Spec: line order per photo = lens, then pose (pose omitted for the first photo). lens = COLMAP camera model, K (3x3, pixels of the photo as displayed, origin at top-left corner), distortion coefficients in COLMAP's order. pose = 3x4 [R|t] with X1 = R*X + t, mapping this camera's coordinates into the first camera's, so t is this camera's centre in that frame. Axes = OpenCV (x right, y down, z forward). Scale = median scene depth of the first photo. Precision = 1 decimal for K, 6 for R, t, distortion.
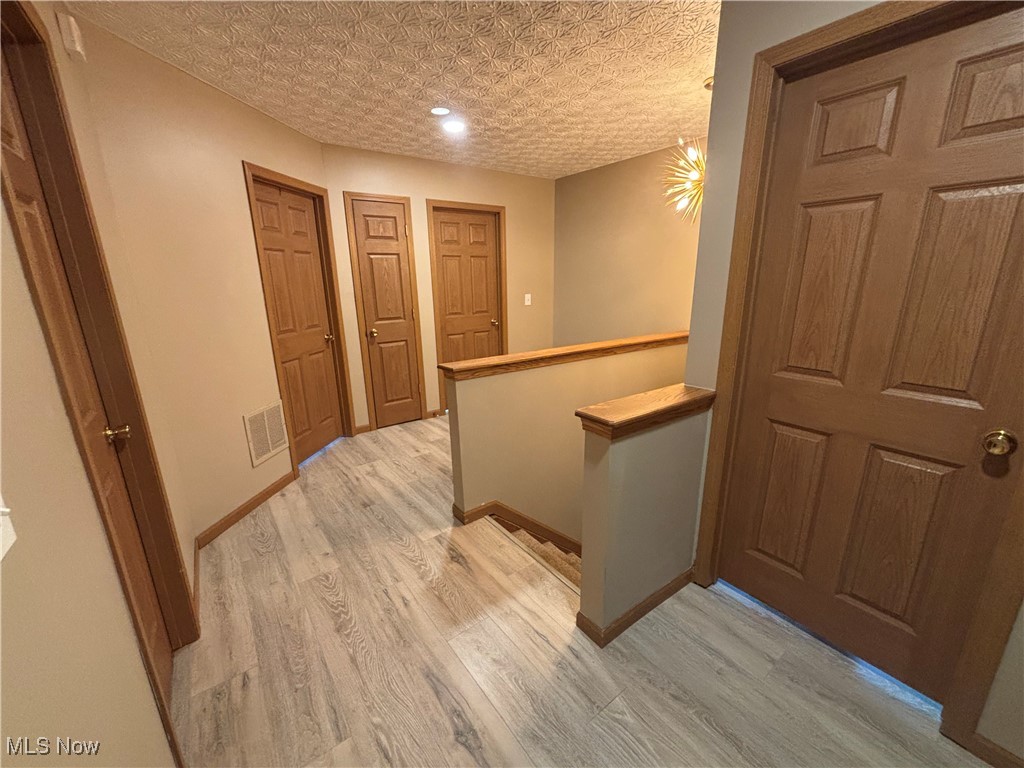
lens RADIAL K [[414.5, 0, 512.0], [0, 414.5, 384.0], [0, 0, 1]] dist [-0.015461, 0.006845]
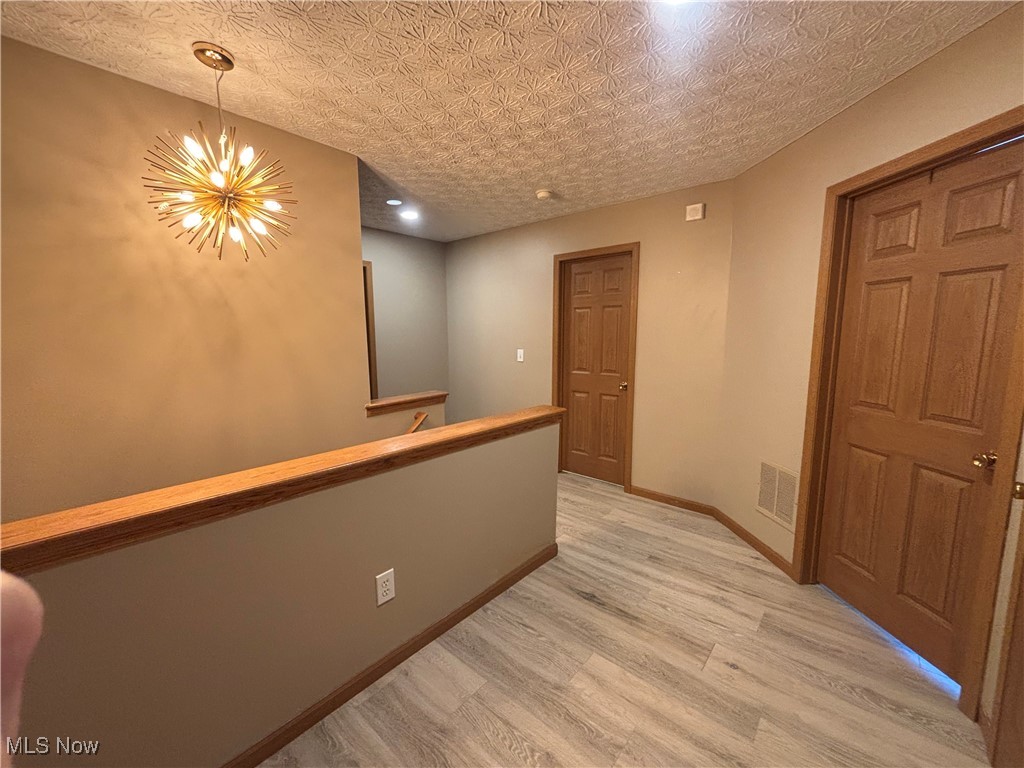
lens RADIAL K [[414.5, 0, 512.0], [0, 414.5, 384.0], [0, 0, 1]] dist [-0.015461, 0.006845]
pose [[-0.975276, 0.043677, -0.216629, 0.215012], [-0.038909, 0.931022, 0.362884, -0.555523], [0.217536, 0.362341, -0.906304, 2.167697]]
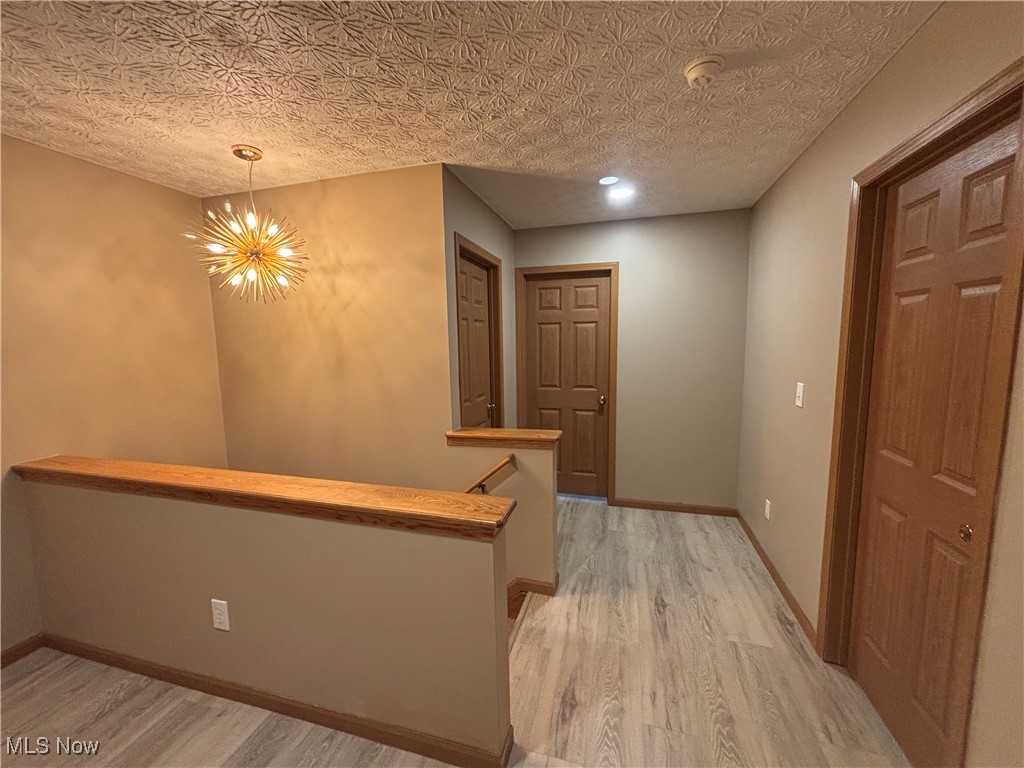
lens RADIAL K [[414.5, 0, 512.0], [0, 414.5, 384.0], [0, 0, 1]] dist [-0.015461, 0.006845]
pose [[-0.608411, -0.062979, 0.791119, -0.678322], [0.221136, 0.943913, 0.245208, -0.386522], [-0.762191, 0.324132, -0.560360, 1.385600]]
